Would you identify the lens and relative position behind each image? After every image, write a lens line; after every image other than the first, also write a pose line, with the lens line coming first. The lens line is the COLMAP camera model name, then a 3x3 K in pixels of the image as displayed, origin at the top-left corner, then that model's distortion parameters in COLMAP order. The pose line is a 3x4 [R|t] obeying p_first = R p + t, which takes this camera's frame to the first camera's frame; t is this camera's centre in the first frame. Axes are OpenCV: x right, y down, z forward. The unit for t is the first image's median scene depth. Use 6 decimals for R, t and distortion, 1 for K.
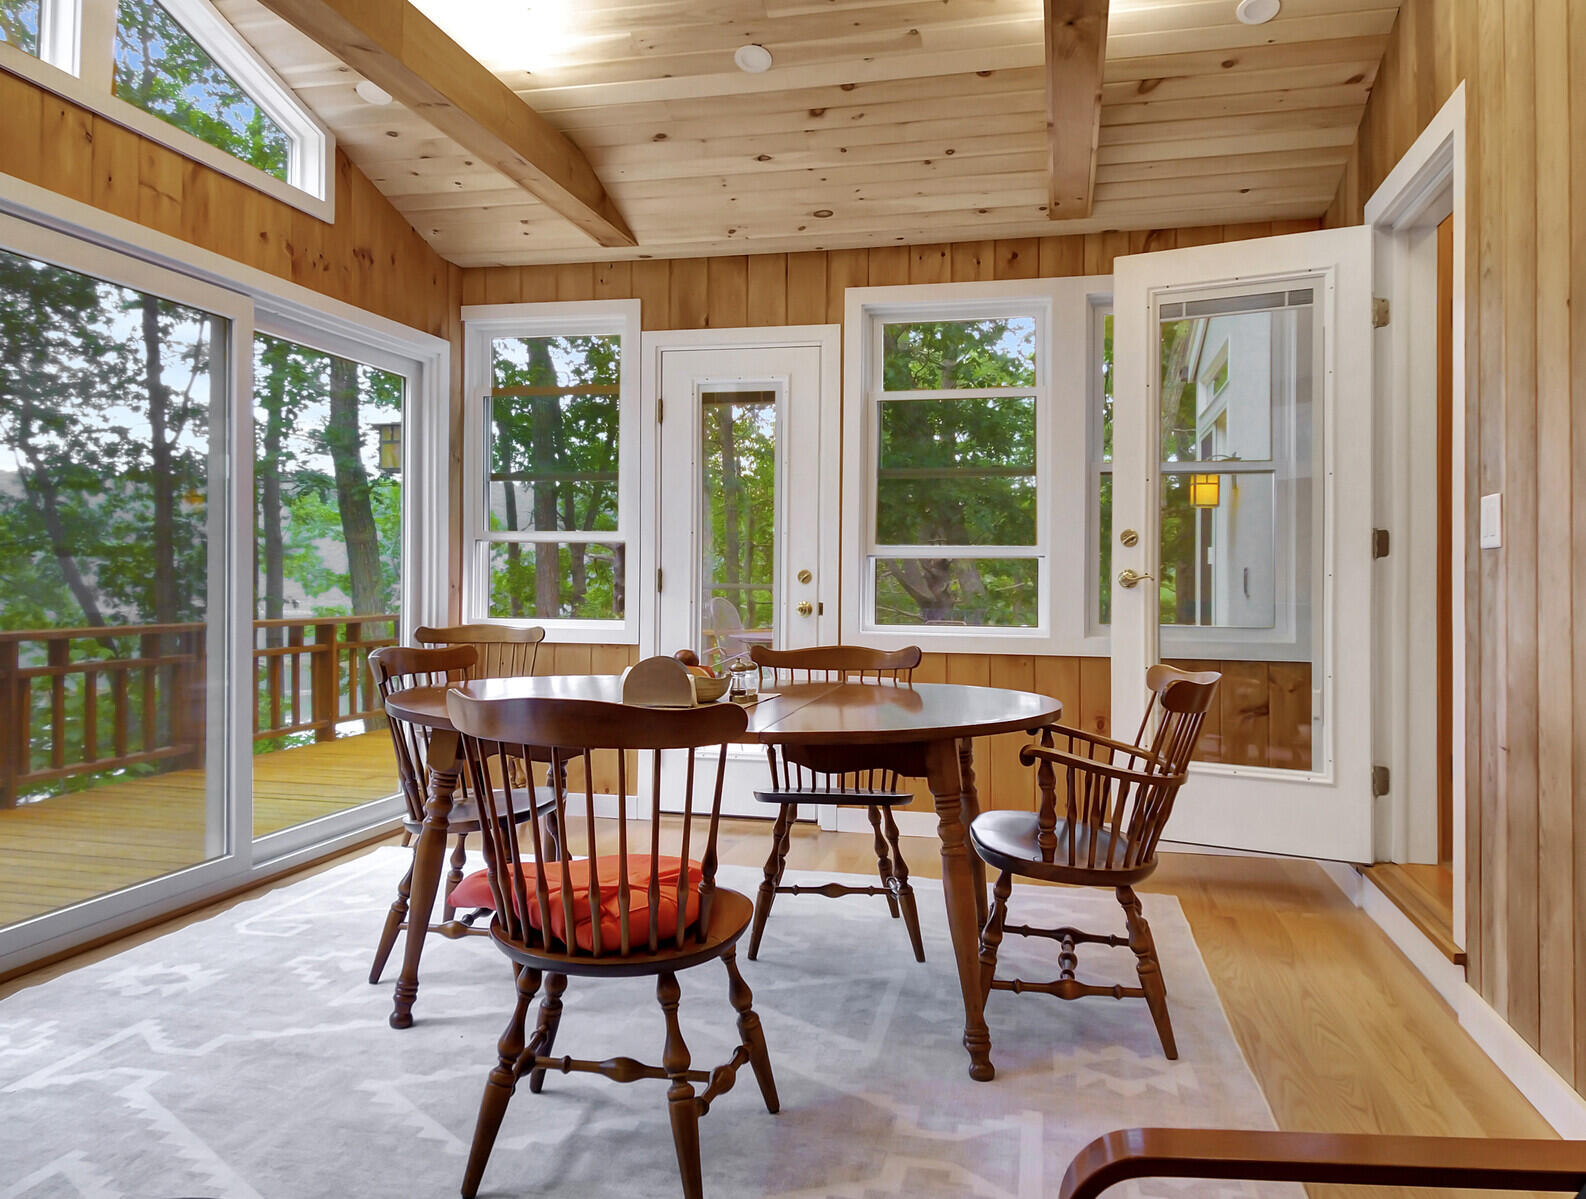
lens RADIAL K [[1252.8, 0, 793.0], [0, 1252.8, 599.5], [0, 0, 1]] dist [0.093361, -0.064451]
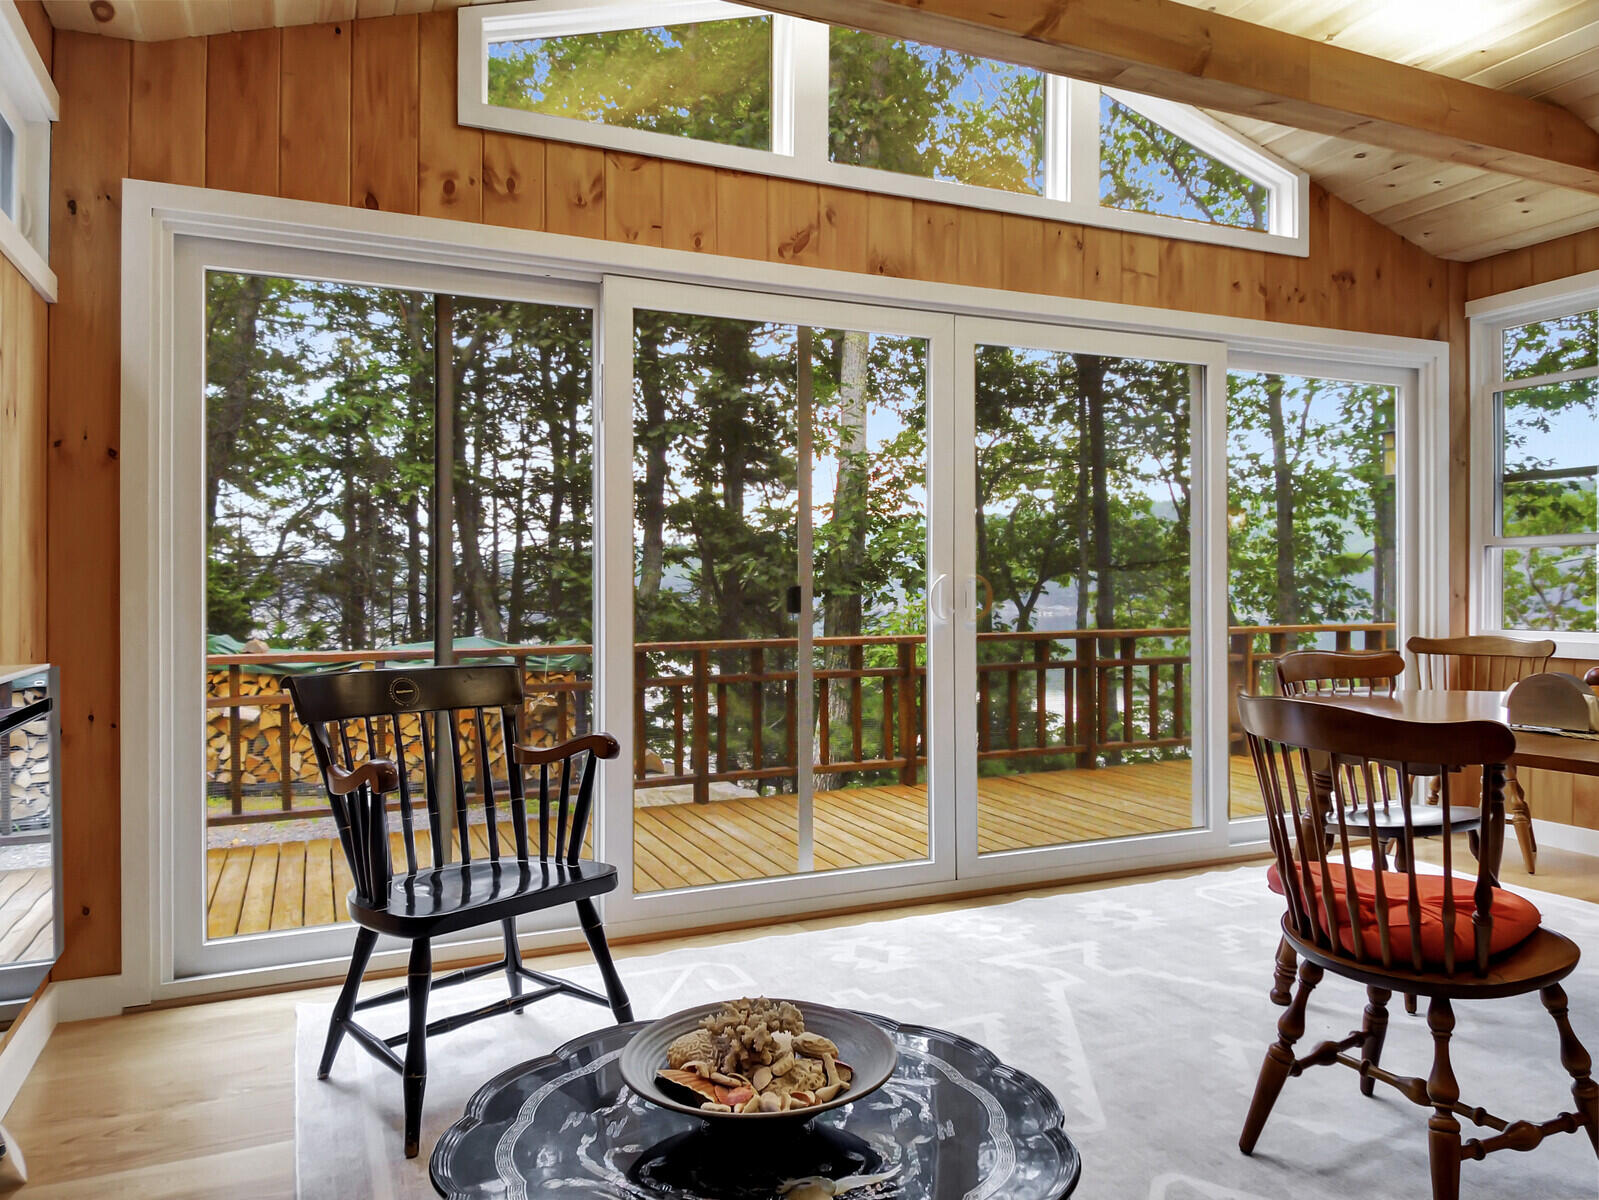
lens RADIAL K [[1219.5, 0, 800.0], [0, 1219.5, 612.3], [0, 0, 1]] dist [0.096779, 0.001302]
pose [[0.631015, 0.008320, -0.775726, 0.192055], [-0.004818, 0.999965, 0.006806, -0.001733], [0.775756, -0.000557, 0.631033, 0.009335]]
